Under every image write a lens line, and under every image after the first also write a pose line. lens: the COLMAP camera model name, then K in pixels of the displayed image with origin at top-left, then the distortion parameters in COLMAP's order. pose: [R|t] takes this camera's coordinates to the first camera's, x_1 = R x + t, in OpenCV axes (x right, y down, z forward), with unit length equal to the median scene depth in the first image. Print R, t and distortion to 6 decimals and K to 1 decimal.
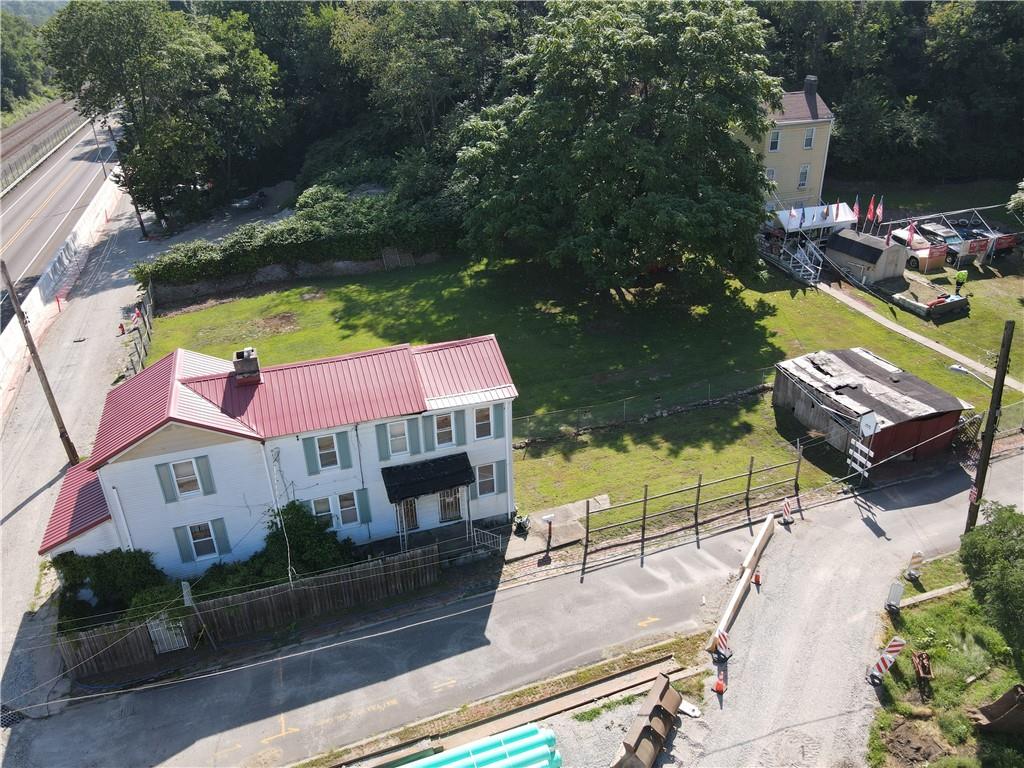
lens RADIAL K [[751.6, 0, 512.0], [0, 751.6, 384.0], [0, 0, 1]] dist [-0.002411, 0.032536]
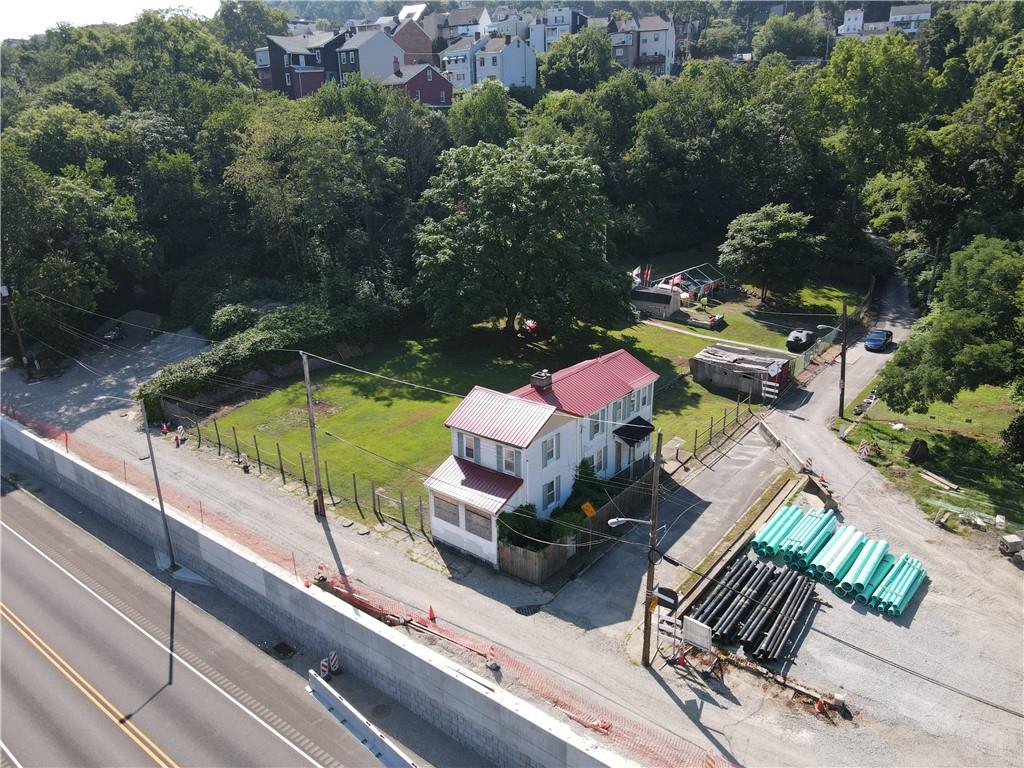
lens RADIAL K [[751.6, 0, 512.0], [0, 751.6, 384.0], [0, 0, 1]] dist [-0.002411, 0.032536]
pose [[0.843272, -0.169846, 0.509945, -0.694297], [0.239801, 0.967987, -0.074143, 0.047216], [-0.481027, 0.184808, 0.857006, -0.195527]]
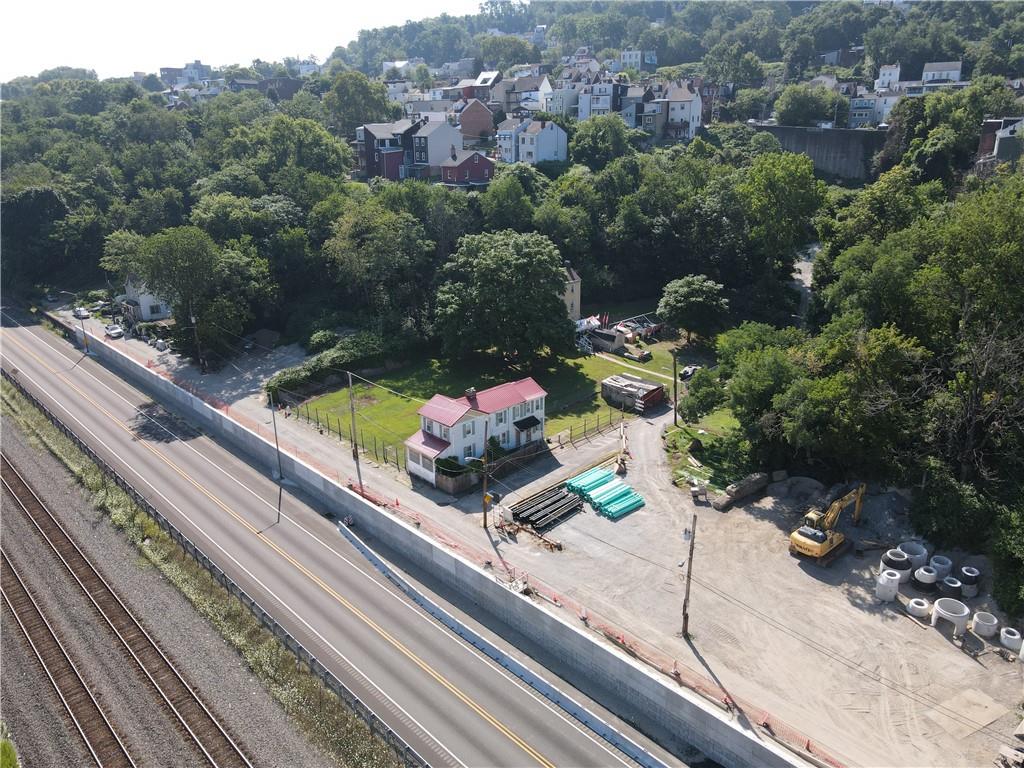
lens RADIAL K [[751.6, 0, 512.0], [0, 751.6, 384.0], [0, 0, 1]] dist [-0.002411, 0.032536]
pose [[0.908961, -0.123041, 0.398310, -0.797963], [0.175230, 0.979714, -0.097240, 0.147855], [-0.378265, 0.158183, 0.912082, -1.046693]]
